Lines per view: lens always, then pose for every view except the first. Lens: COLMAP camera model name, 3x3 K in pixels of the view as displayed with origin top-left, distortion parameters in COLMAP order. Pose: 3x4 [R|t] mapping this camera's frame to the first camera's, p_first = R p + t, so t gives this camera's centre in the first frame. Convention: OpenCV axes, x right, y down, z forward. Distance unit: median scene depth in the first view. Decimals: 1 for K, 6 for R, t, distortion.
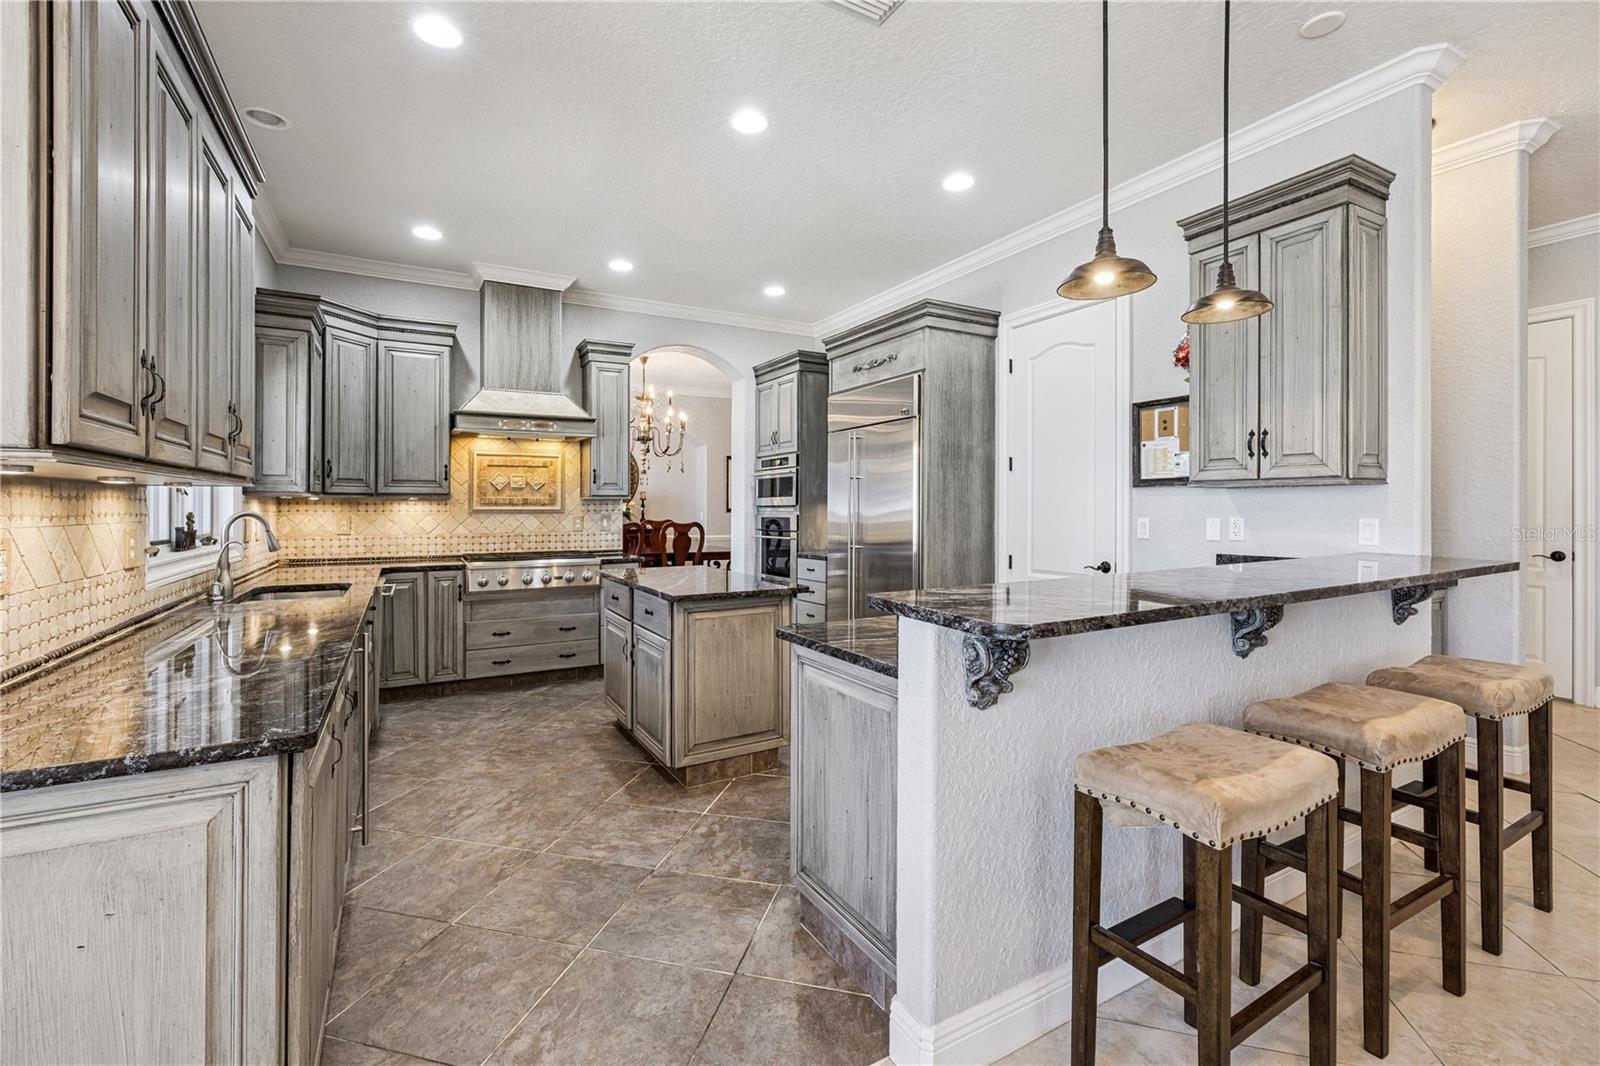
lens RADIAL K [[694.2, 0, 786.9], [0, 694.2, 504.0], [0, 0, 1]] dist [-0.002071, 0.000393]
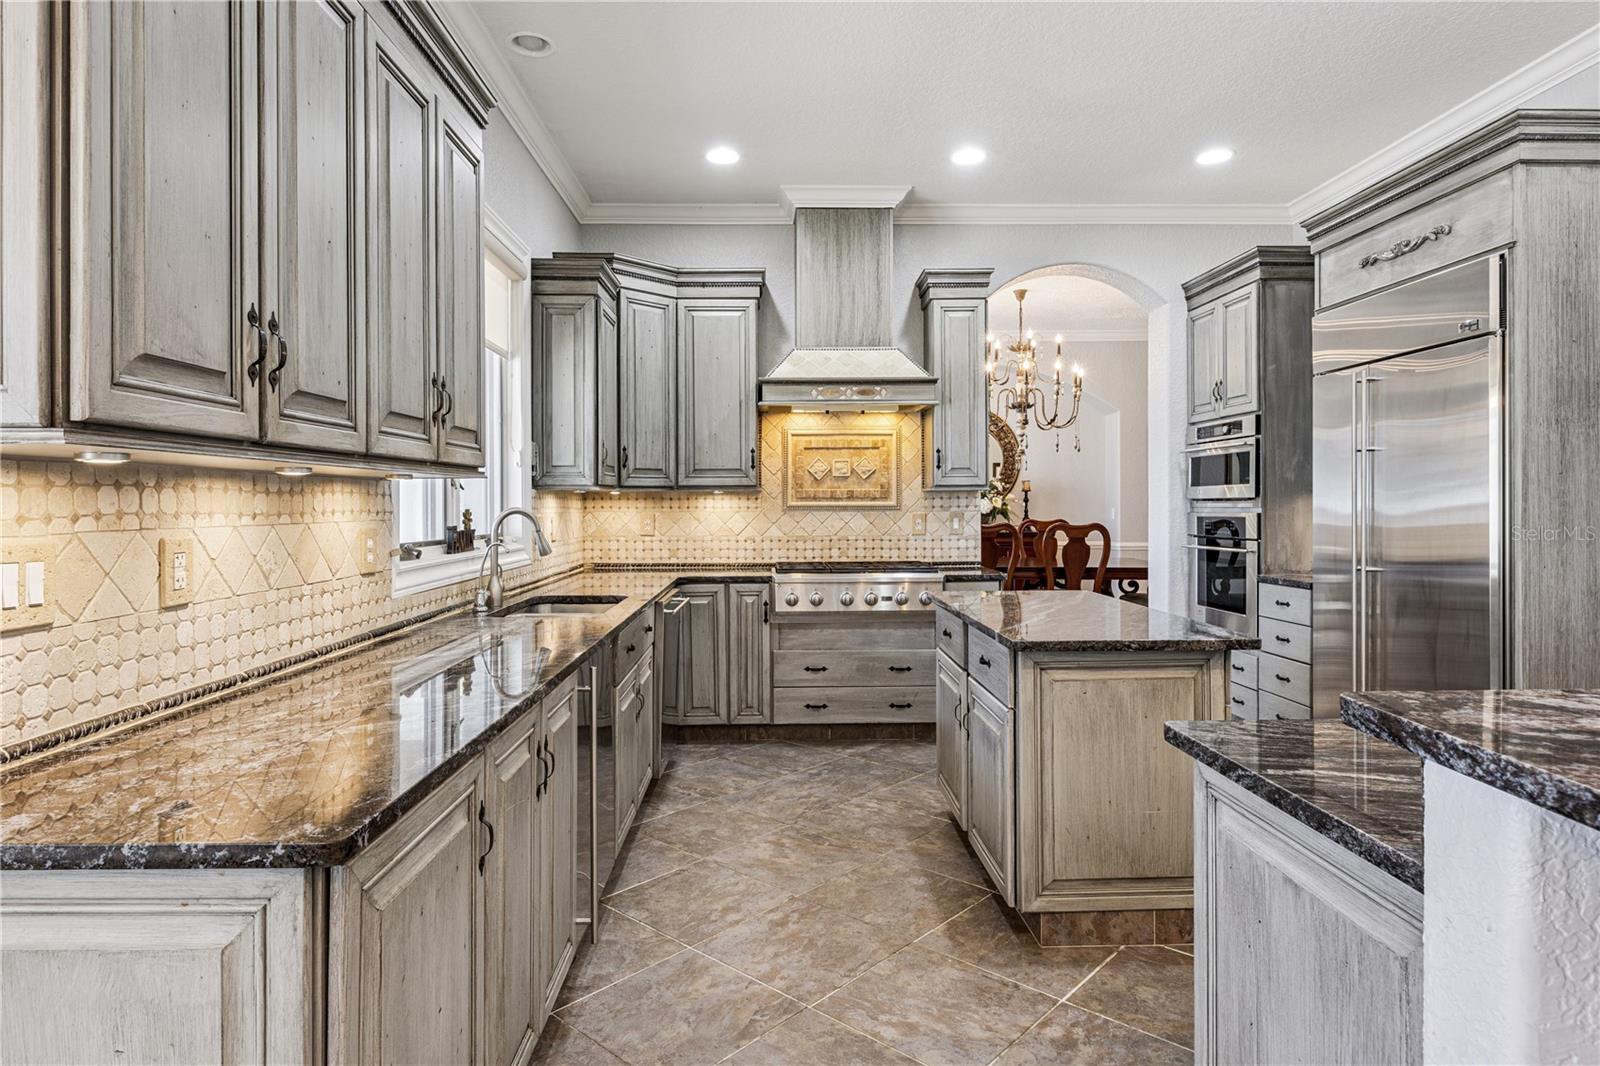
lens RADIAL K [[908.6, 0, 784.9], [0, 908.6, 498.4], [0, 0, 1]] dist [0.000563, -0.001493]
pose [[0.884123, -0.005619, -0.467220, 0.027316], [0.005770, 0.999983, -0.001109, 0.001354], [0.467219, -0.001715, 0.884140, 0.117450]]
